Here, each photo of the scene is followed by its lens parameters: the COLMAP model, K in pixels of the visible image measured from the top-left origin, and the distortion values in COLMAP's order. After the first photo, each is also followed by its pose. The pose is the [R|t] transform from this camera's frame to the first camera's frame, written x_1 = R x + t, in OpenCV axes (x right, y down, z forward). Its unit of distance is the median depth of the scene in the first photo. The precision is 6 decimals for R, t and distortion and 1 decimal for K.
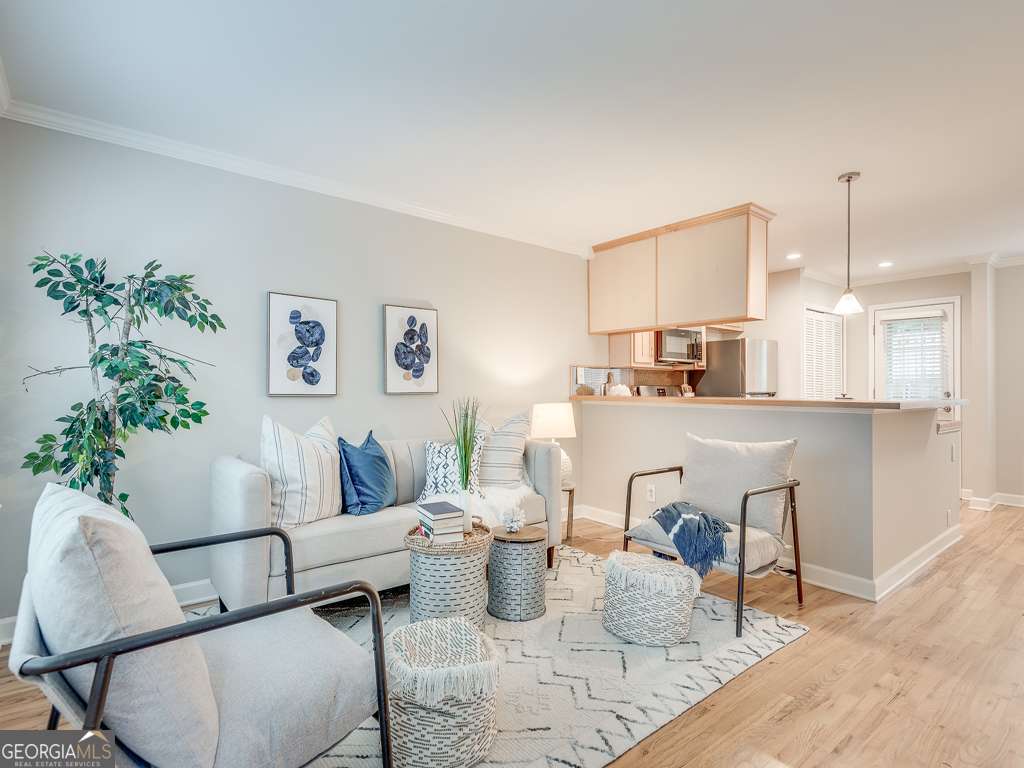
lens RADIAL K [[520.8, 0, 514.0], [0, 520.8, 385.2], [0, 0, 1]] dist [0.051392, -0.039006]
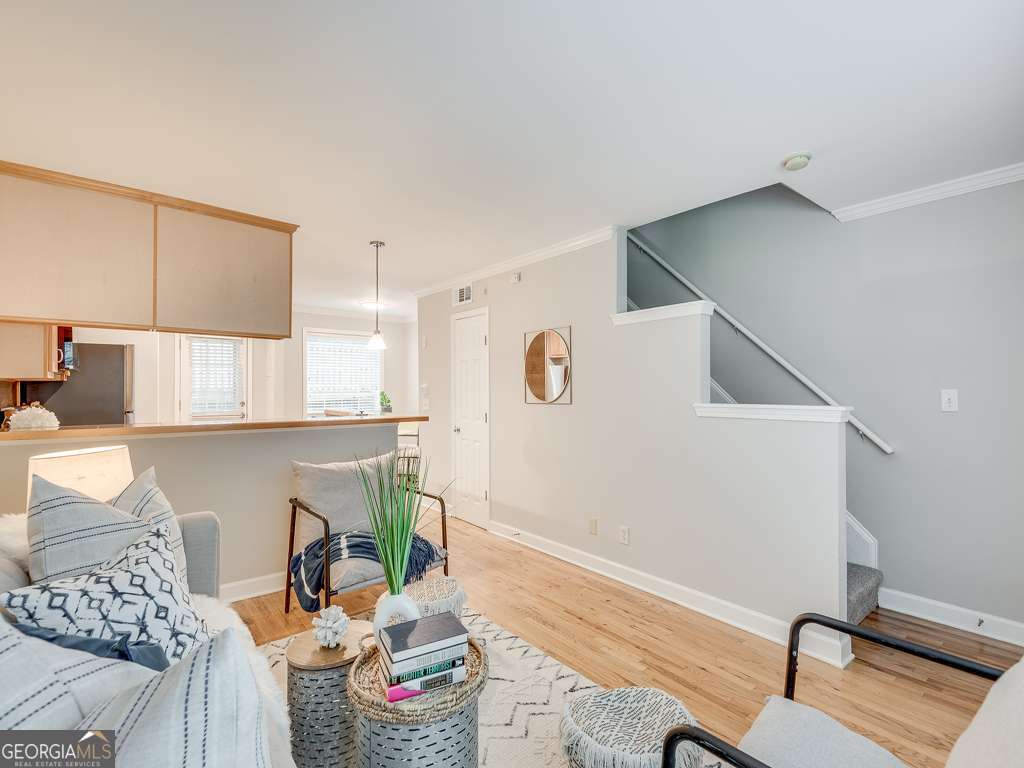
lens RADIAL K [[472.8, 0, 515.0], [0, 472.8, 380.0], [0, 0, 1]] dist [0.042255, -0.025982]
pose [[-0.018572, 0.017920, 0.999667, -0.549925], [-0.009317, 0.999793, -0.018096, -0.042579], [-0.999784, -0.009650, -0.018402, 0.690439]]
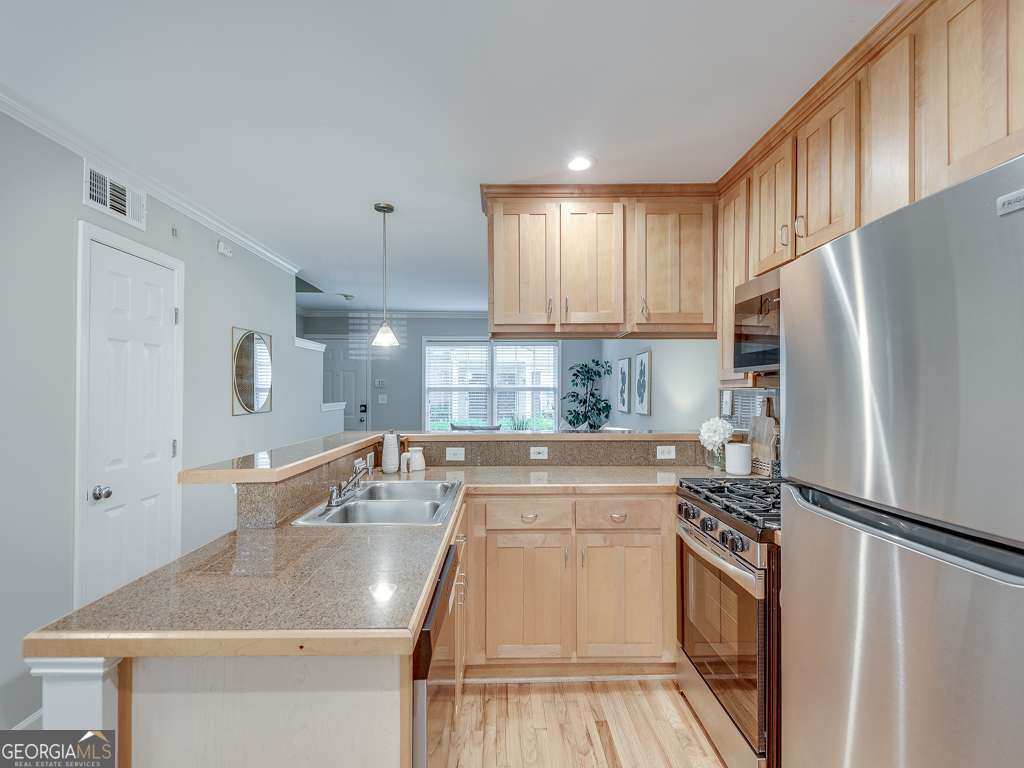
lens RADIAL K [[475.1, 0, 518.0], [0, 475.1, 385.9], [0, 0, 1]] dist [0.040211, -0.026833]
pose [[-0.592728, -0.010303, -0.805337, 1.220193], [0.004320, 0.999863, -0.015972, -0.048597], [0.805391, -0.012946, -0.592602, 1.747607]]
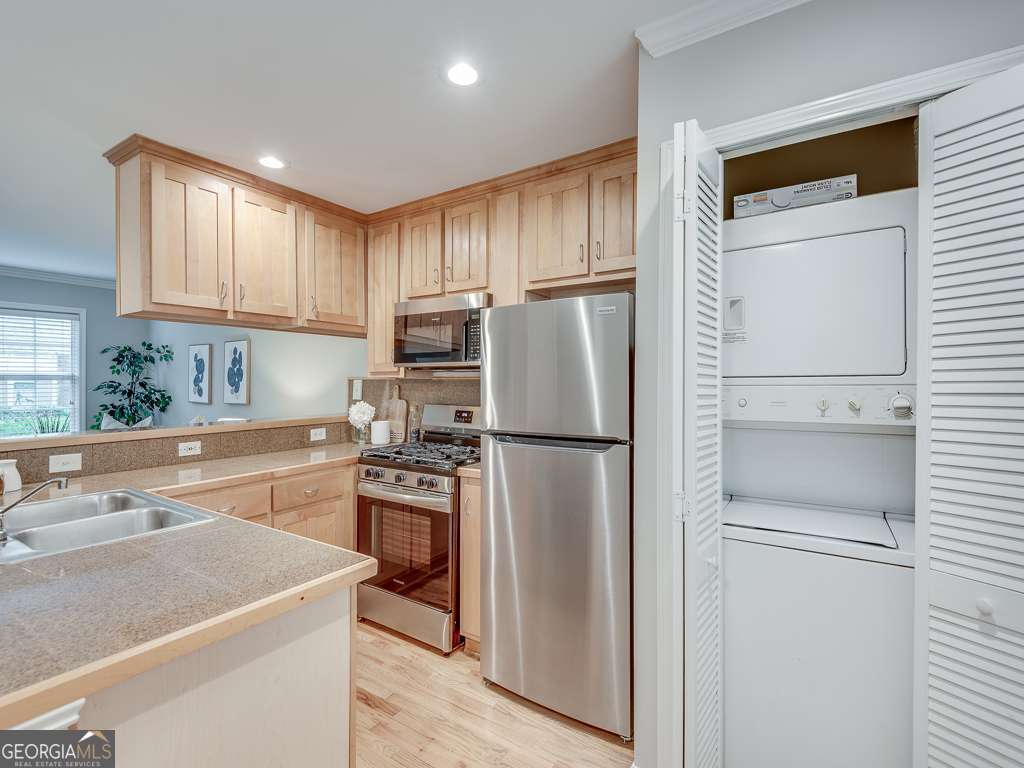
lens RADIAL K [[472.8, 0, 515.0], [0, 472.8, 380.0], [0, 0, 1]] dist [0.042255, -0.025982]
pose [[0.322942, -0.001372, -0.946418, 1.431981], [0.005929, 0.999982, 0.000573, -0.050998], [0.946400, -0.005797, 0.322944, 1.504746]]
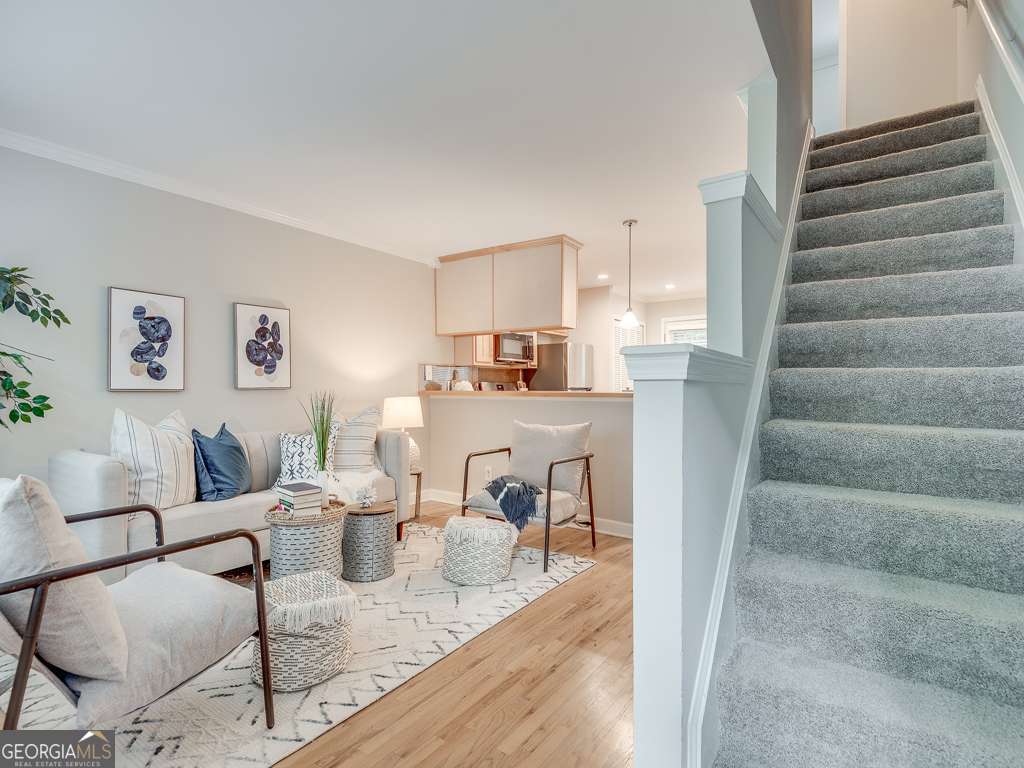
lens RADIAL K [[520.8, 0, 514.0], [0, 520.8, 385.2], [0, 0, 1]] dist [0.051392, -0.039006]
pose [[0.961334, -0.001584, 0.275382, -0.004659], [0.000763, 0.999995, 0.003089, 0.007105], [-0.275386, -0.002759, 0.961330, -0.177453]]
